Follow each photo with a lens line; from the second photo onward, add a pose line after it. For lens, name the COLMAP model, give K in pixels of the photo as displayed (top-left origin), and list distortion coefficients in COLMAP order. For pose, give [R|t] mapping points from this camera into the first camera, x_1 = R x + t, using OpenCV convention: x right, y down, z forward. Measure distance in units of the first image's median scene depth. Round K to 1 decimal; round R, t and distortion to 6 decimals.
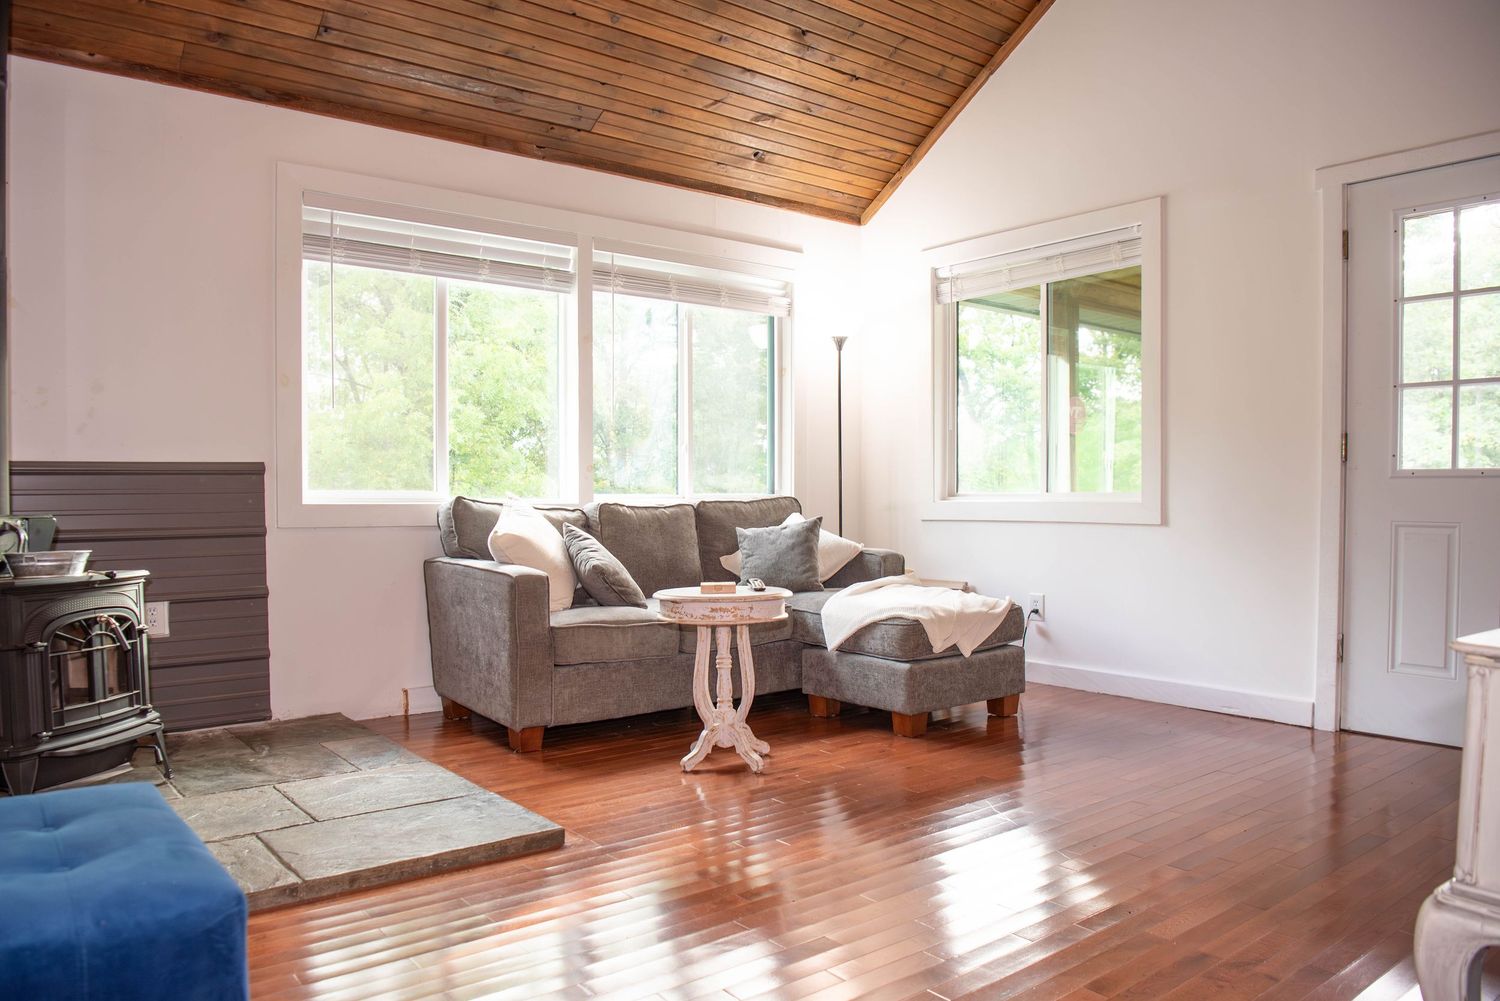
lens RADIAL K [[1053.7, 0, 678.5], [0, 1053.7, 496.4], [0, 0, 1]] dist [-0.060730, 0.002503]
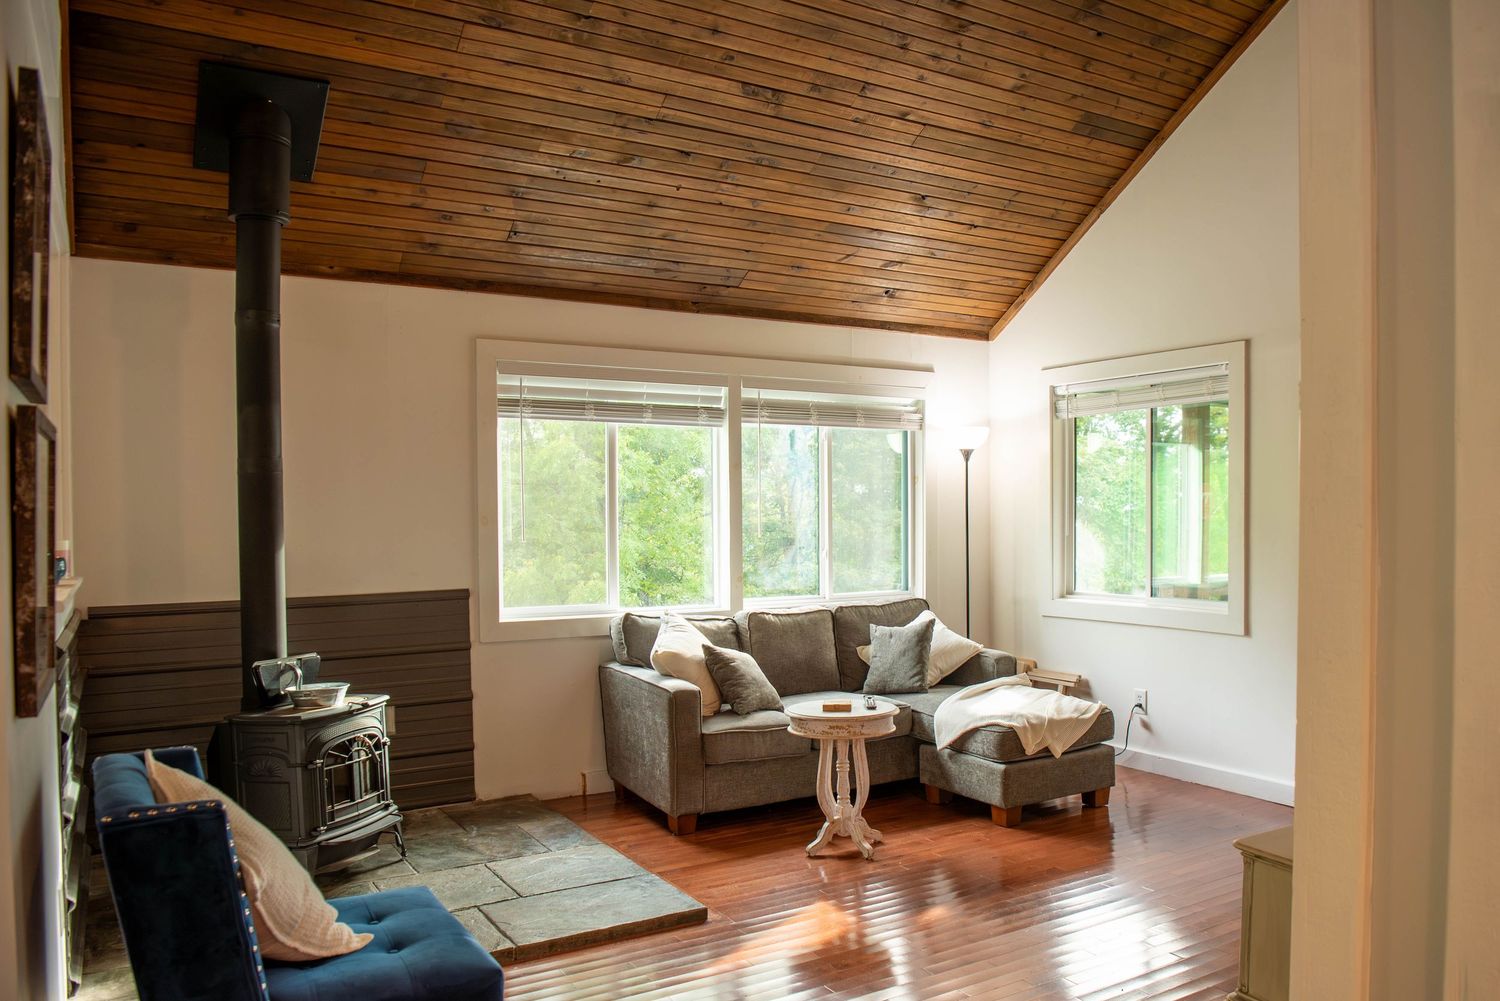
lens RADIAL K [[1103.7, 0, 751.5], [0, 1103.7, 506.7], [0, 0, 1]] dist [-0.062886, 0.001495]
pose [[0.995428, -0.005779, -0.095341, 0.051394], [0.005074, 0.999958, -0.007641, -0.112333], [0.095381, 0.007122, 0.995415, -0.233805]]
